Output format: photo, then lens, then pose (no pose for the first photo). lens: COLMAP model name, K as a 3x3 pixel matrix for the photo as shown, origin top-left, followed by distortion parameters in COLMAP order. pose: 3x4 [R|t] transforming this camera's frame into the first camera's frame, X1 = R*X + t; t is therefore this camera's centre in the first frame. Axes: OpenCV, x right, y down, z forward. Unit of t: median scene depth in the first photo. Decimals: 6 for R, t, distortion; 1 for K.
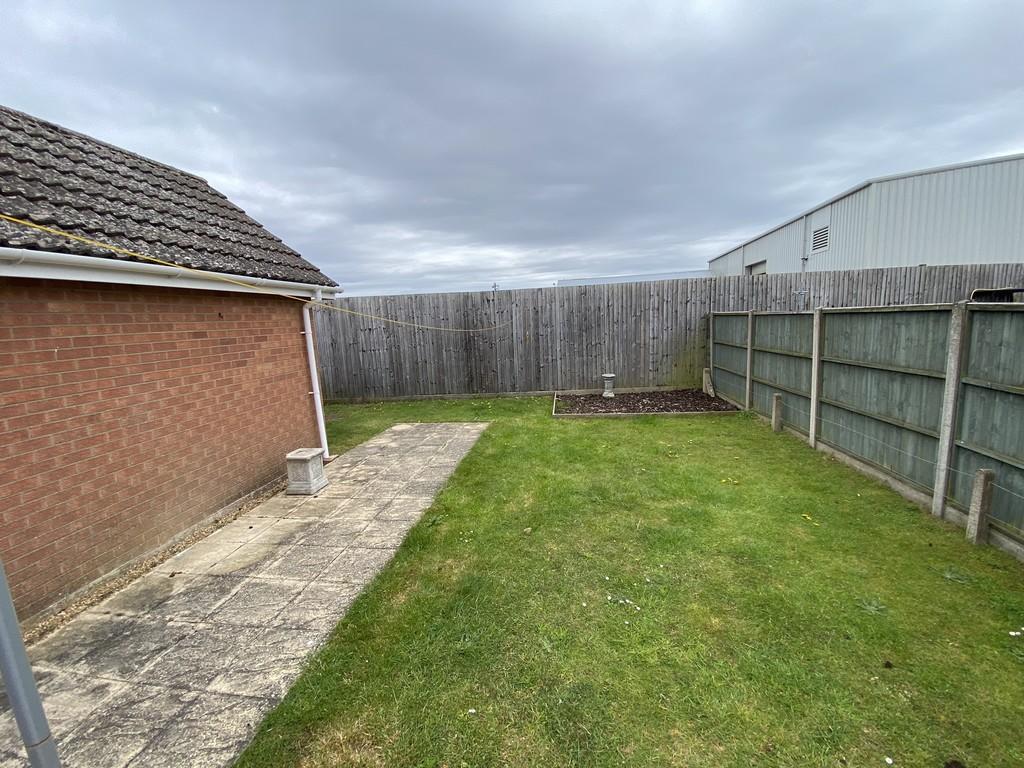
lens RADIAL K [[411.0, 0, 507.0], [0, 411.0, 383.9], [0, 0, 1]] dist [0.018778, -0.000018]
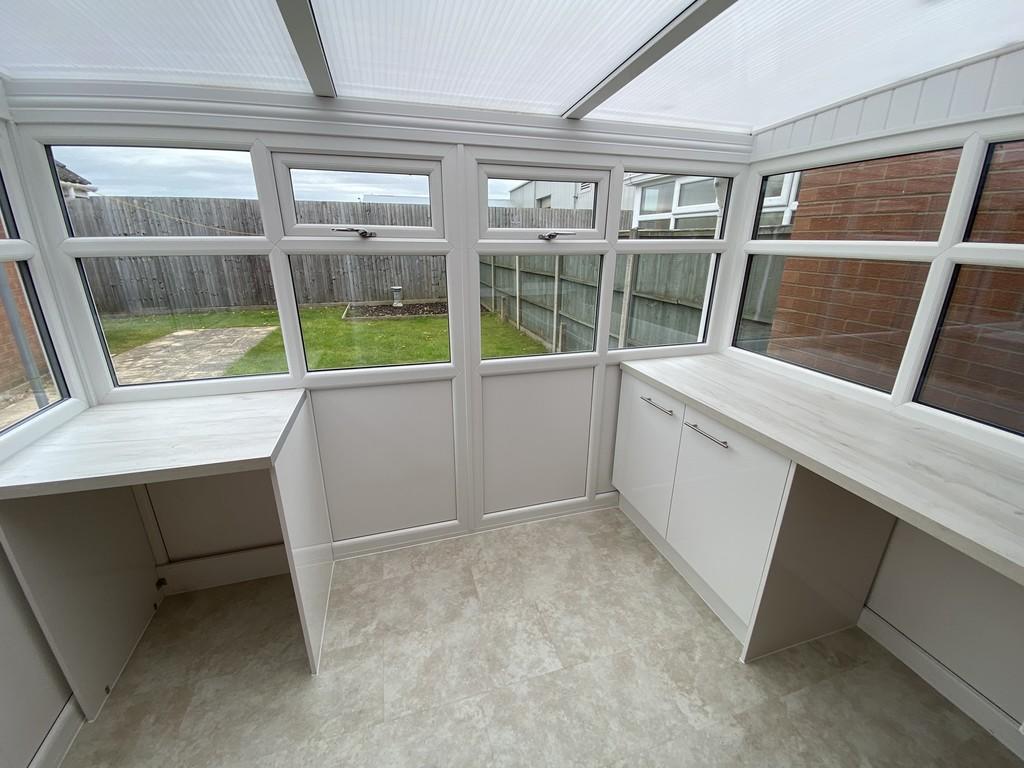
lens RADIAL K [[415.2, 0, 512.0], [0, 415.2, 384.0], [0, 0, 1]] dist [0.015804, -0.021527]
pose [[0.908420, -0.086357, 0.409042, 0.041314], [0.015471, 0.984707, 0.173532, 0.049221], [-0.417772, -0.151311, 0.895864, -0.226486]]
